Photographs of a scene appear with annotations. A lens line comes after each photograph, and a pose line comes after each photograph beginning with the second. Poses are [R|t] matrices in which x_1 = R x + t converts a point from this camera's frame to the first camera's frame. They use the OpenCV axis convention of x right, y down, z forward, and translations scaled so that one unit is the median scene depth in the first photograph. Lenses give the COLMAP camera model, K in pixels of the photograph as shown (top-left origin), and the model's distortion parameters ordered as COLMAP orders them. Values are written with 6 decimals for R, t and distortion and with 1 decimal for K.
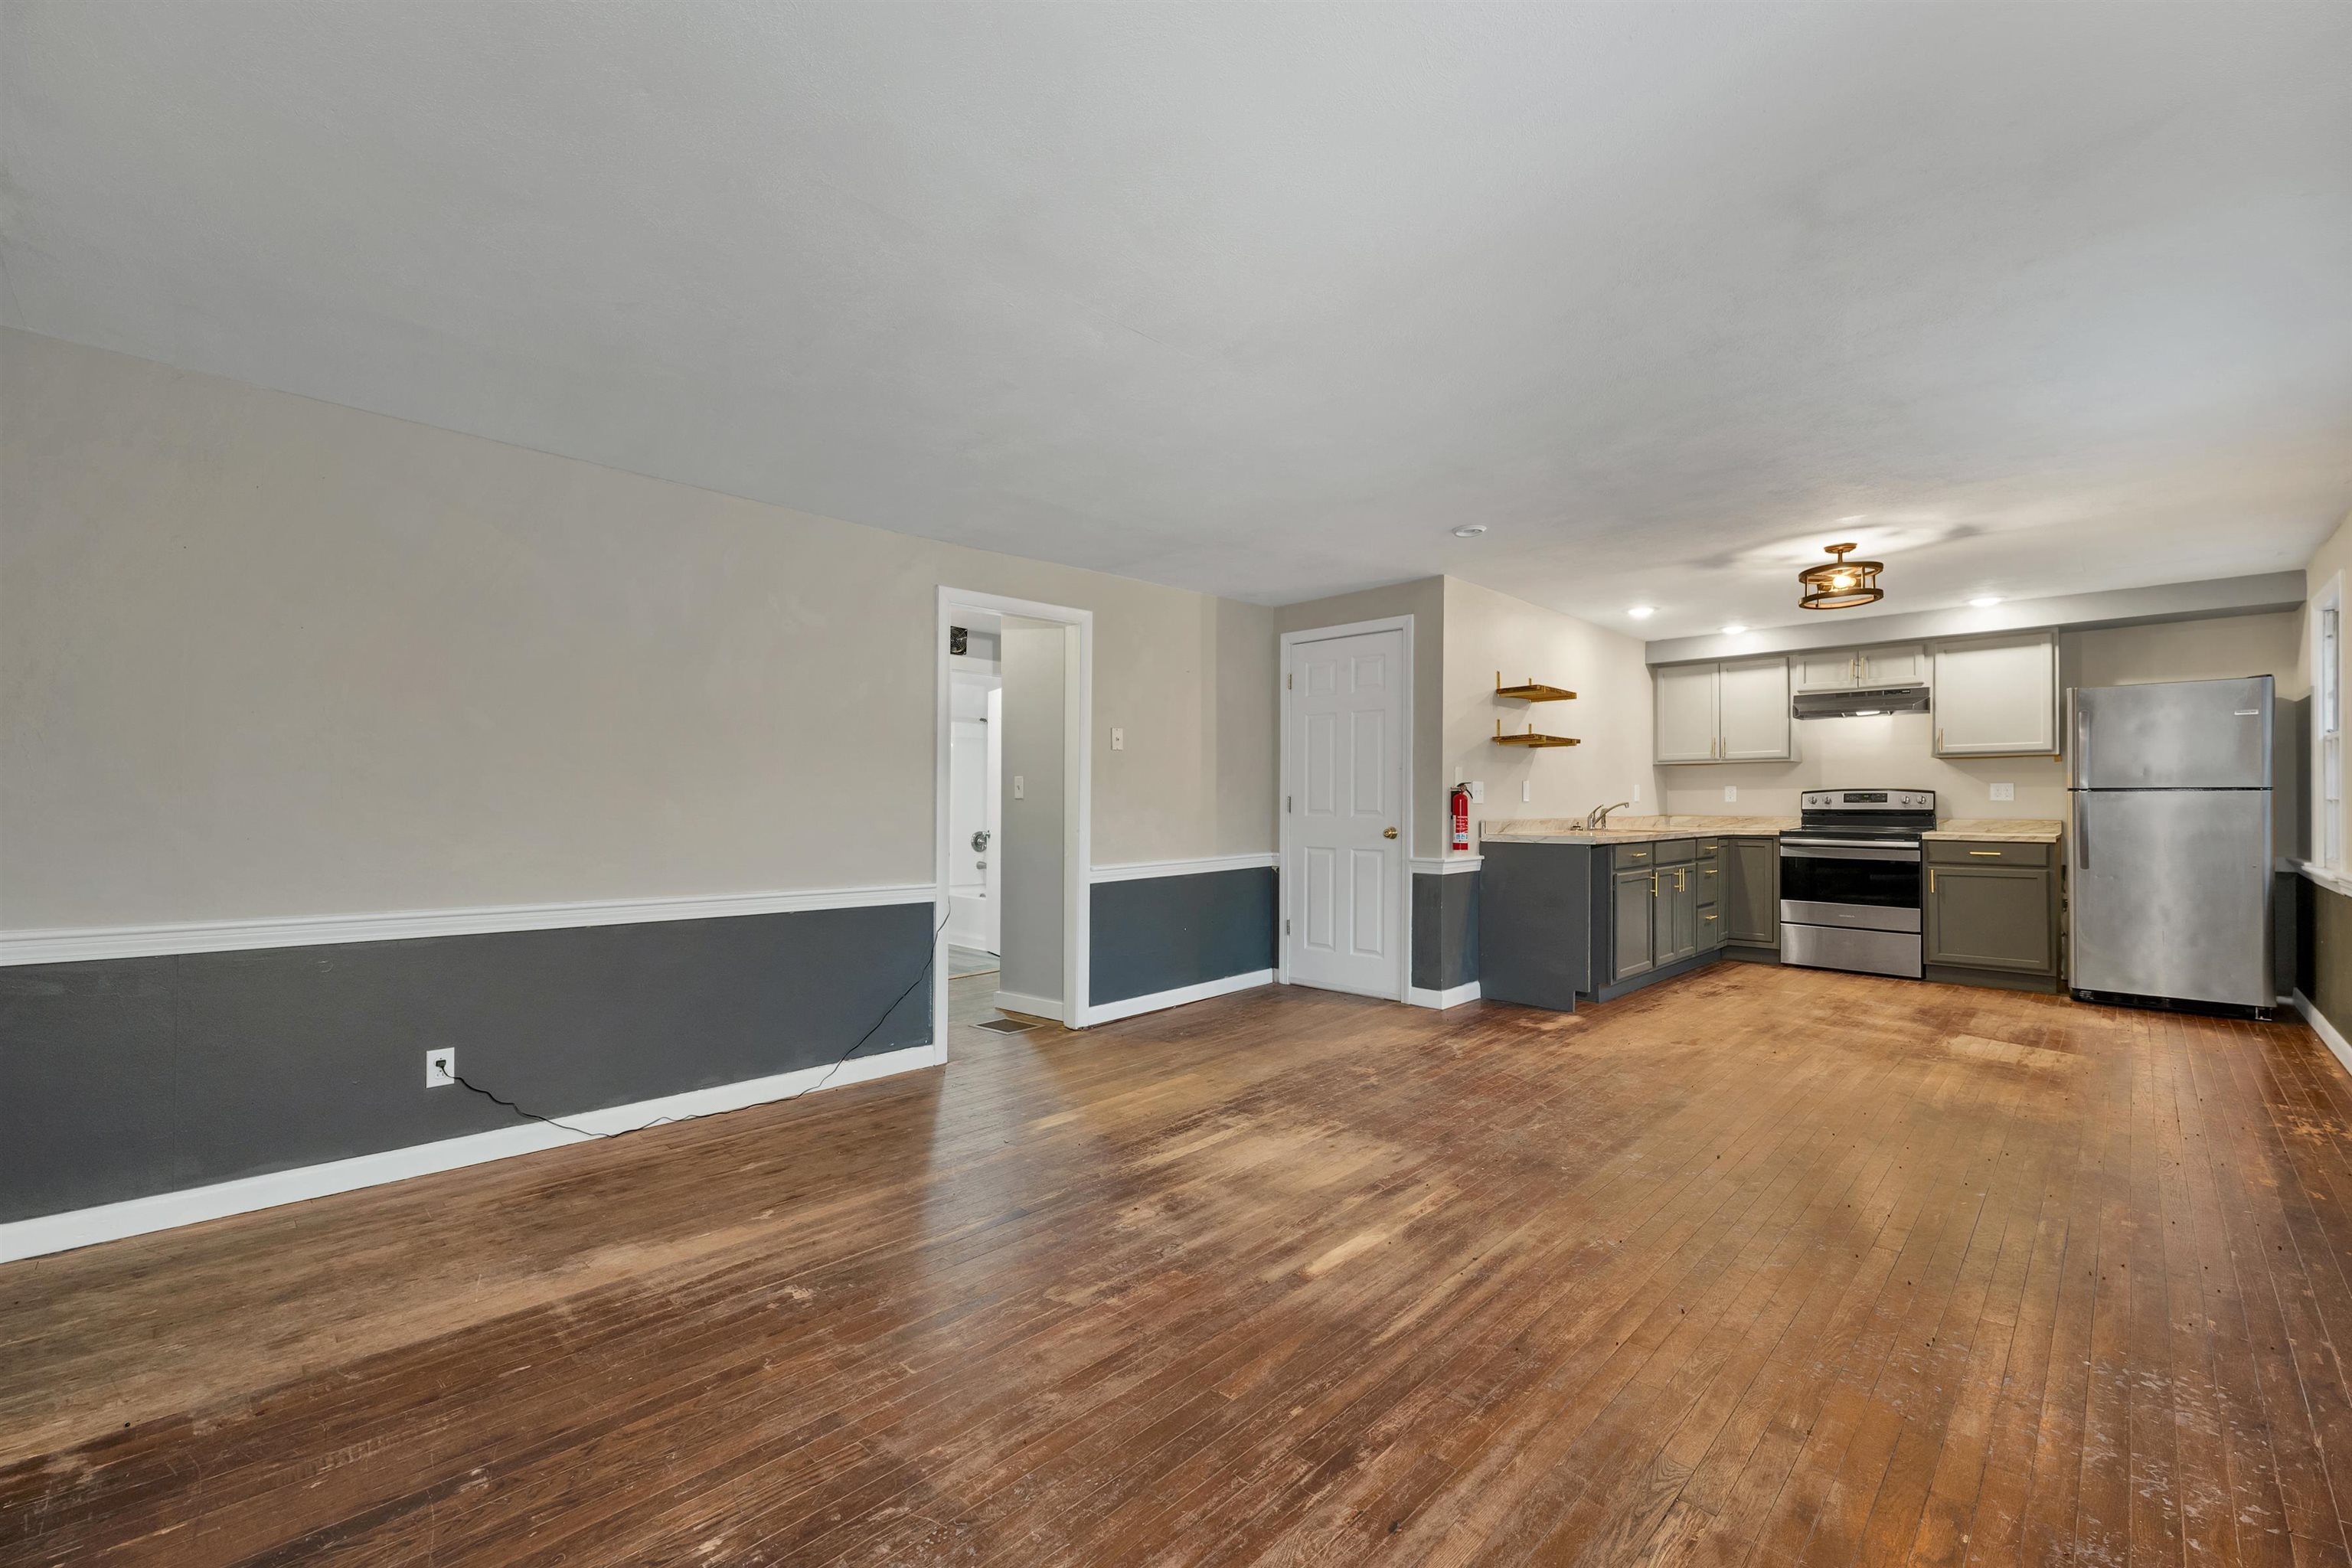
lens RADIAL K [[966.0, 0, 1179.3], [0, 966.0, 799.1], [0, 0, 1]] dist [0.000009, -0.000485]
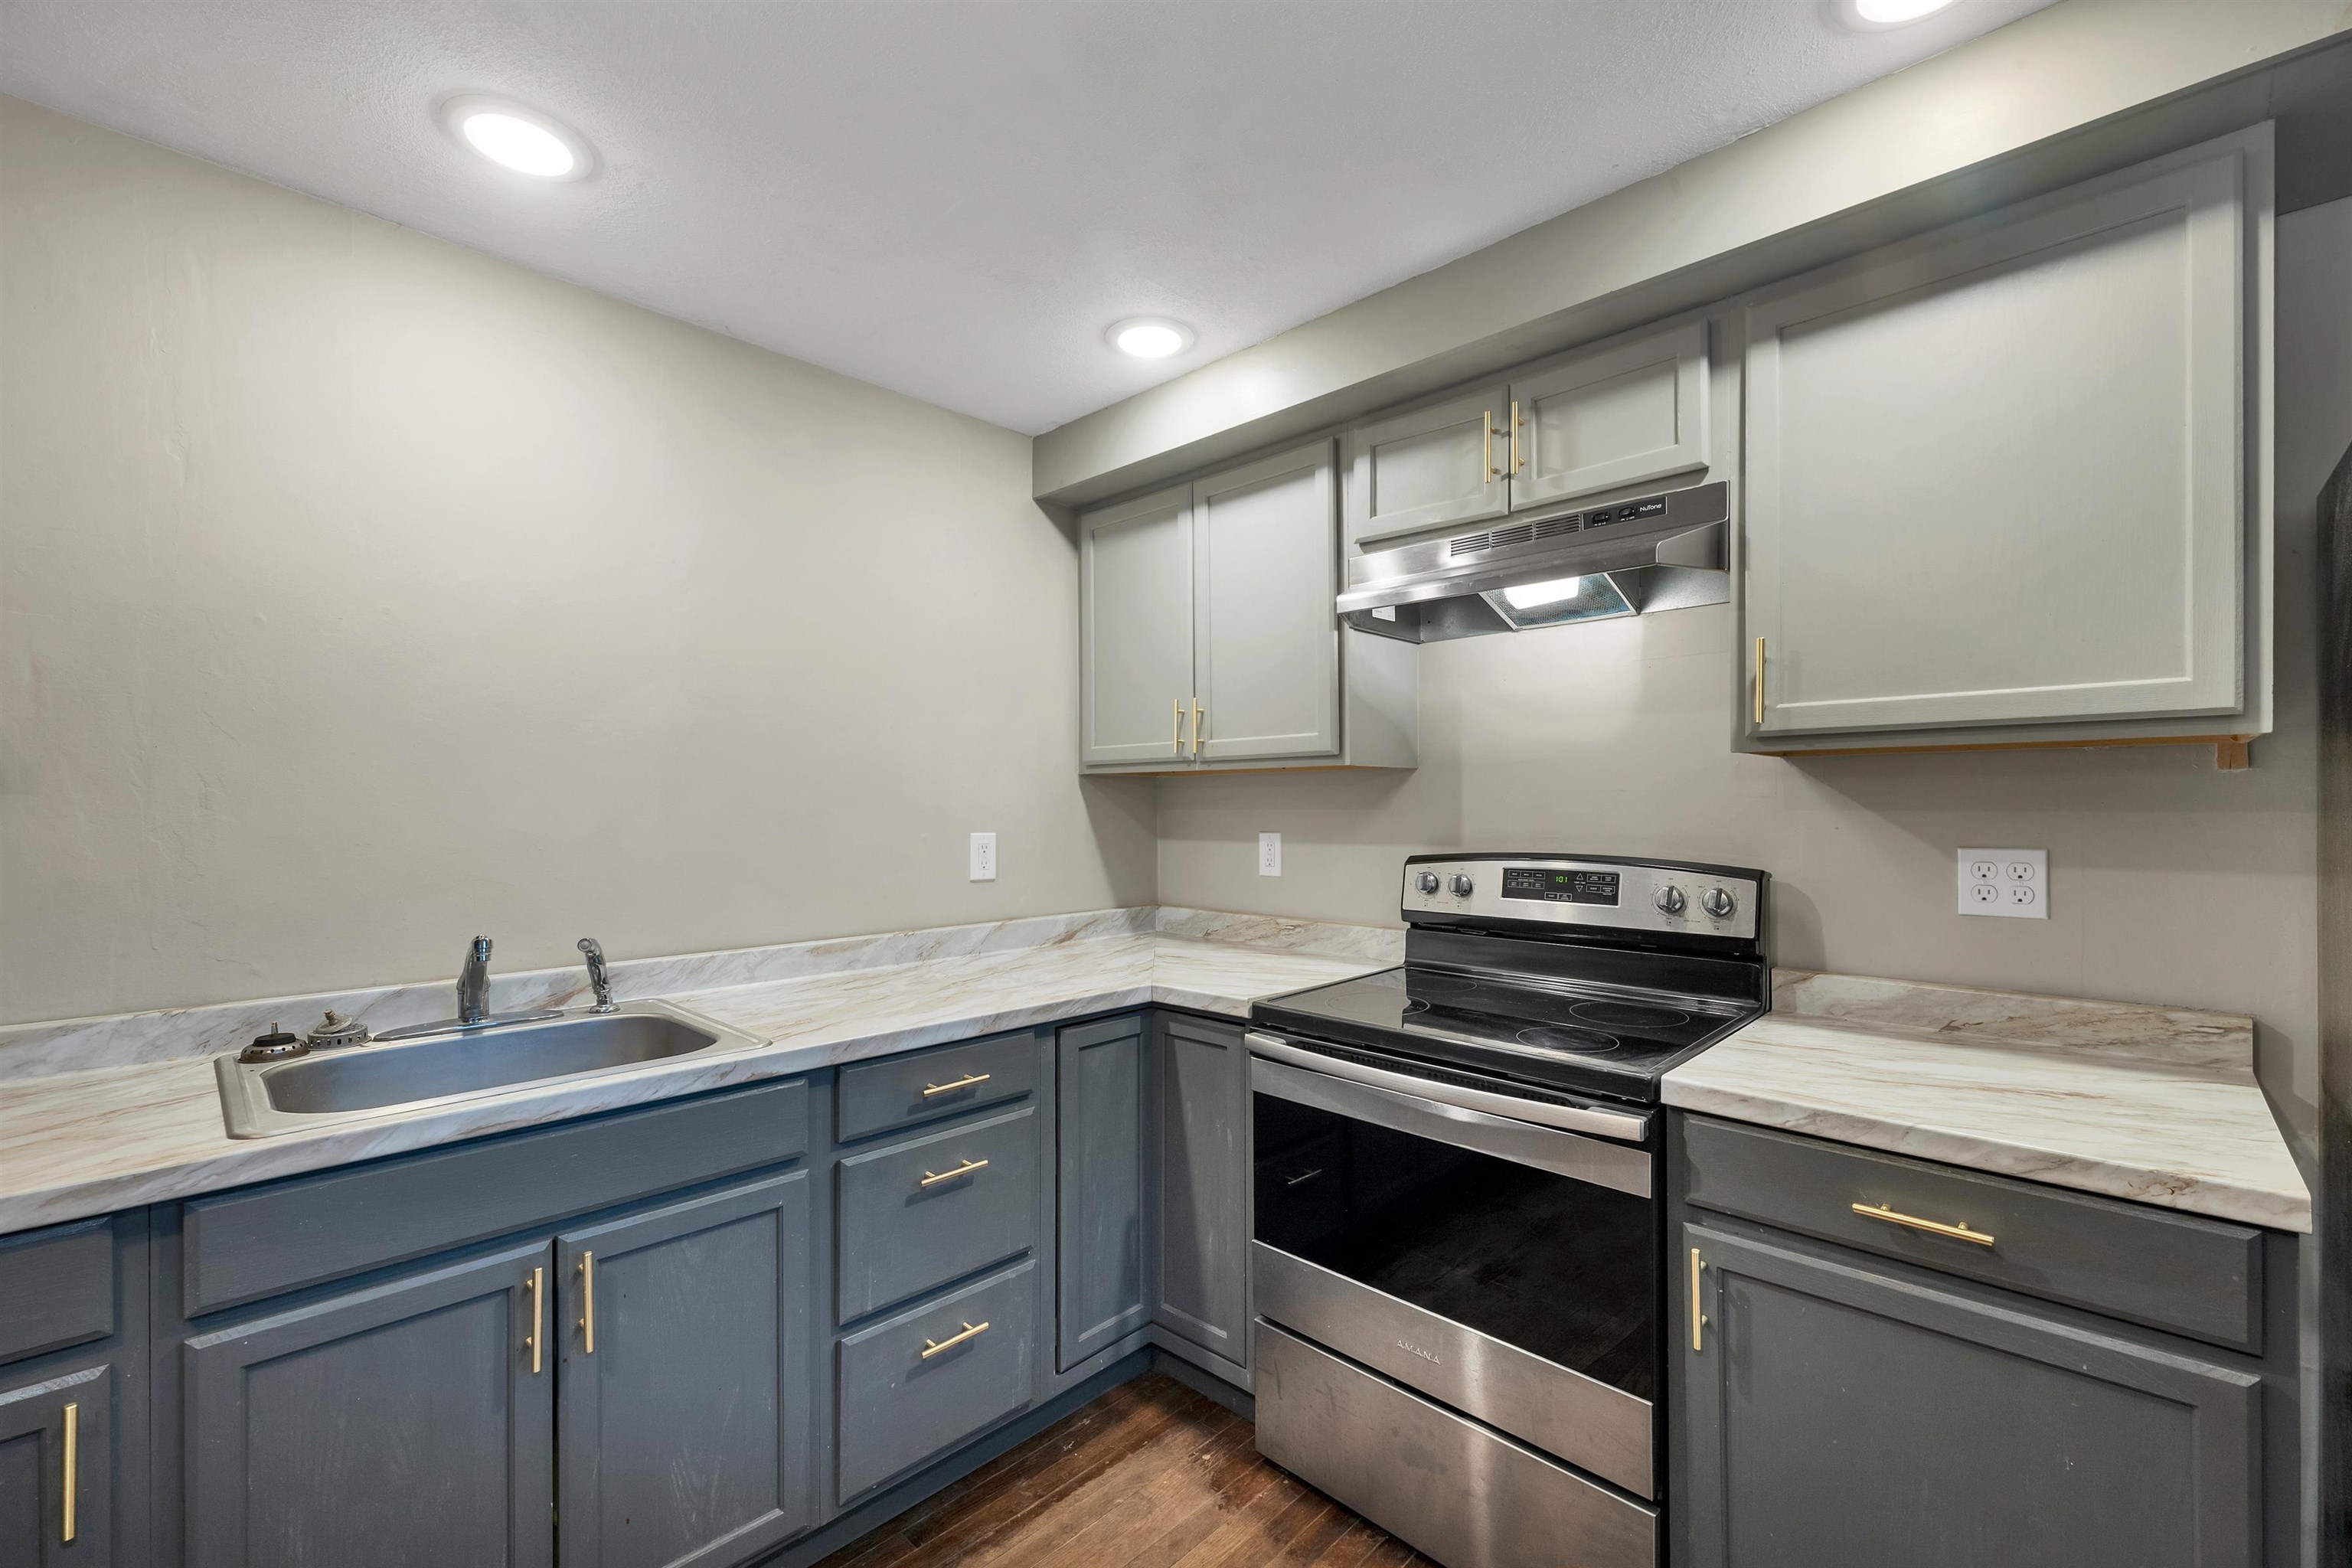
lens RADIAL K [[974.9, 0, 1184.4], [0, 974.9, 805.1], [0, 0, 1]] dist [0.000111, 0.000026]
pose [[0.999902, -0.003209, 0.013620, 0.729114], [0.003139, 0.999982, 0.005139, -0.035527], [-0.013637, -0.005095, 0.999894, 0.859155]]
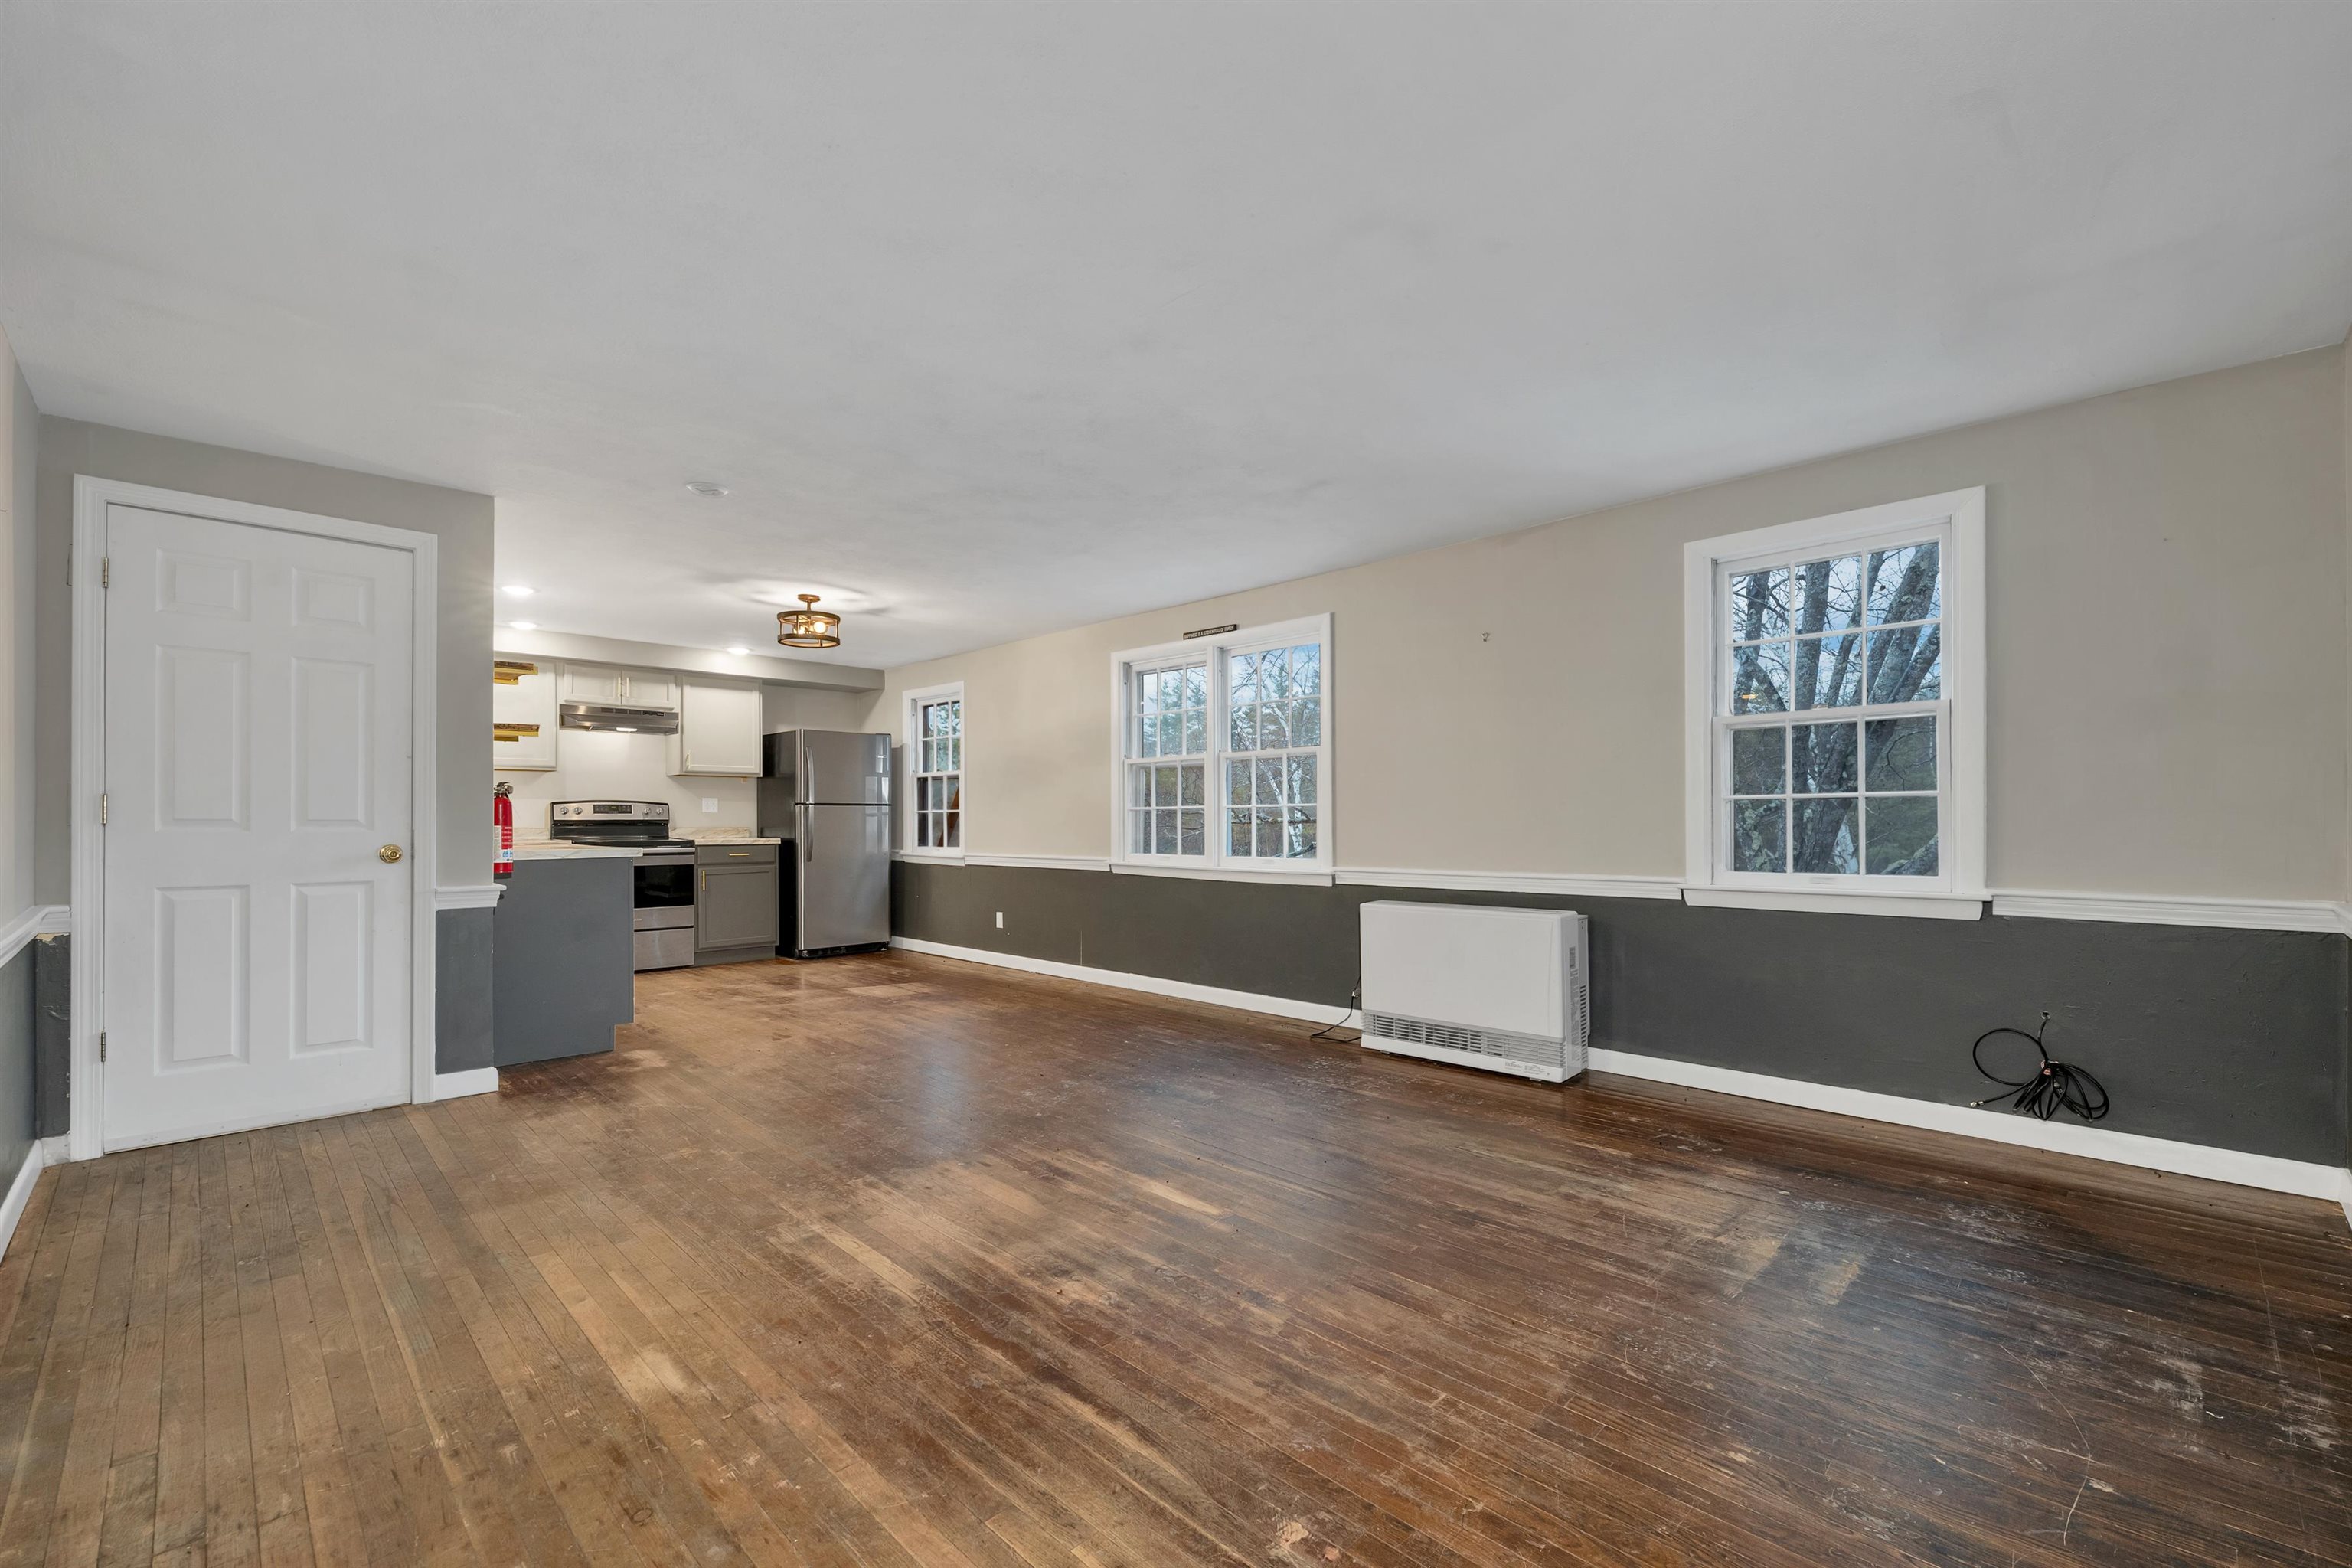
lens RADIAL K [[981.7, 0, 1185.9], [0, 981.7, 815.0], [0, 0, 1]] dist [0.001421, 0.000139]
pose [[0.004629, 0.003637, 0.999983, -0.453485], [-0.002557, 0.999990, -0.003625, 0.009585], [-0.999986, -0.002540, 0.004638, 0.455305]]
